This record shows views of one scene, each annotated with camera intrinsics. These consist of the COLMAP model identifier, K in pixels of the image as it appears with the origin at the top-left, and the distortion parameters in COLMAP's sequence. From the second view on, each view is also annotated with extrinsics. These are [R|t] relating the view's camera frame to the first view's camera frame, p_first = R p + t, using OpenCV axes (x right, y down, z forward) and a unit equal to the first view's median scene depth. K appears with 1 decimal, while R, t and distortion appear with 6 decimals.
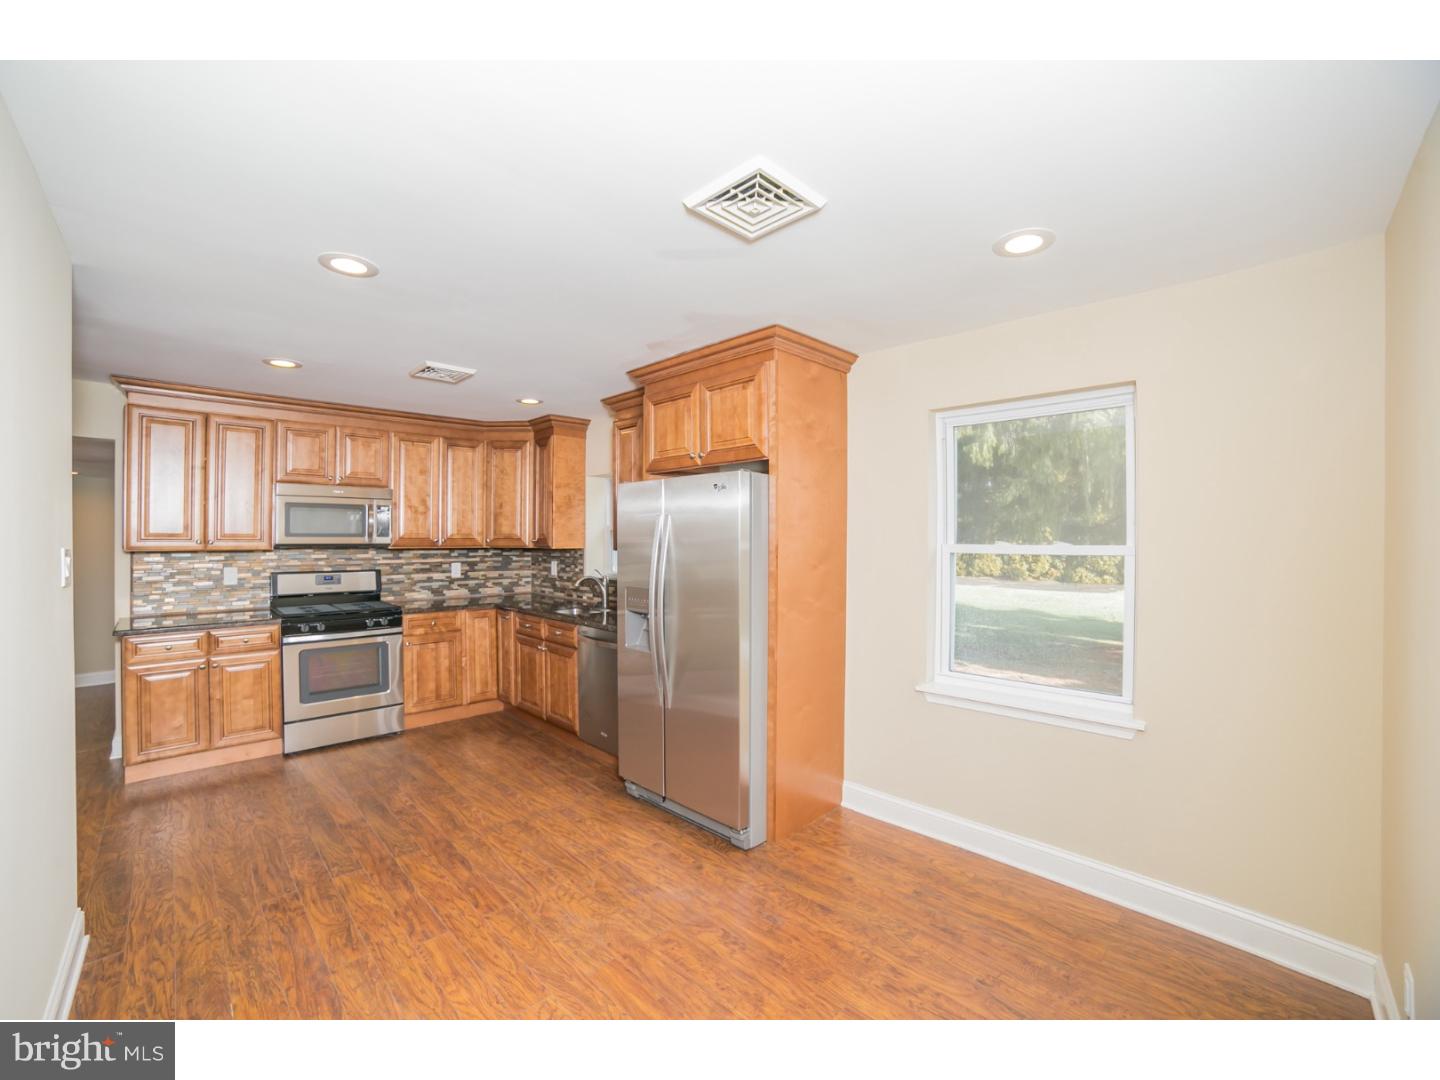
lens RADIAL K [[597.4, 0, 720.0], [0, 597.4, 540.0], [0, 0, 1]] dist [-0.115900, 0.044534]
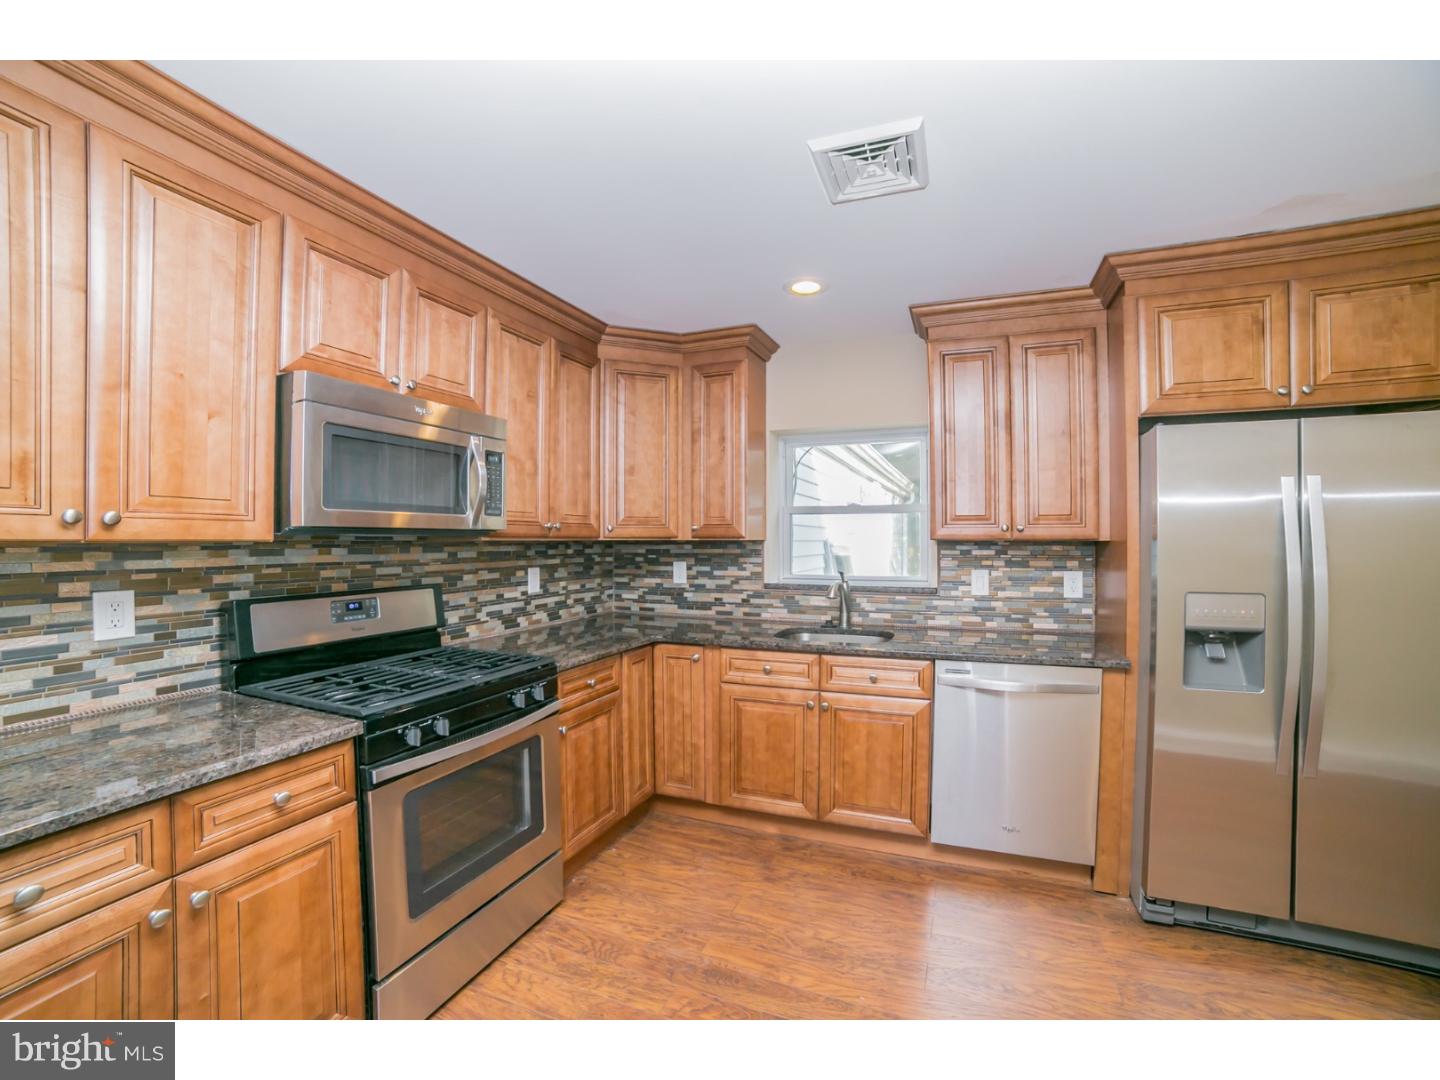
lens RADIAL K [[597.4, 0, 720.0], [0, 597.4, 540.0], [0, 0, 1]] dist [-0.115900, 0.044534]
pose [[0.918267, -0.005576, 0.395922, -0.529571], [0.006740, 0.999976, -0.001549, 0.014607], [-0.395903, 0.004091, 0.918283, 0.411257]]
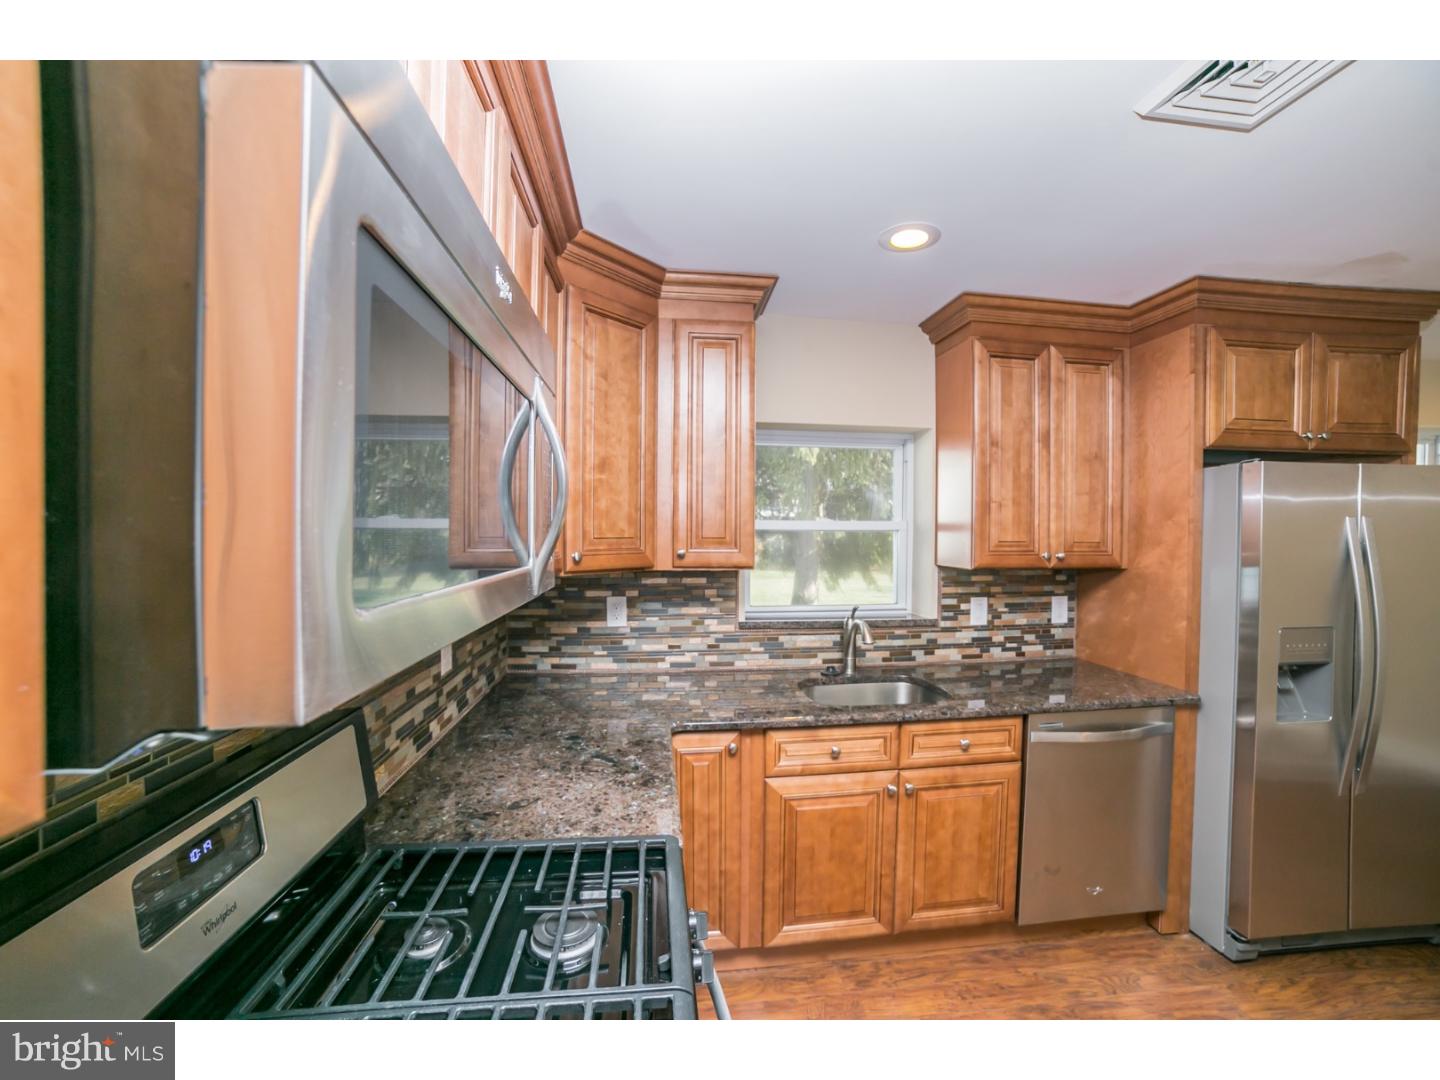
lens RADIAL K [[597.4, 0, 720.0], [0, 597.4, 540.0], [0, 0, 1]] dist [-0.115900, 0.044534]
pose [[0.627420, -0.008432, 0.778635, -0.623143], [0.001222, 0.999951, 0.009844, -0.012325], [-0.778680, -0.005225, 0.627399, 0.694176]]
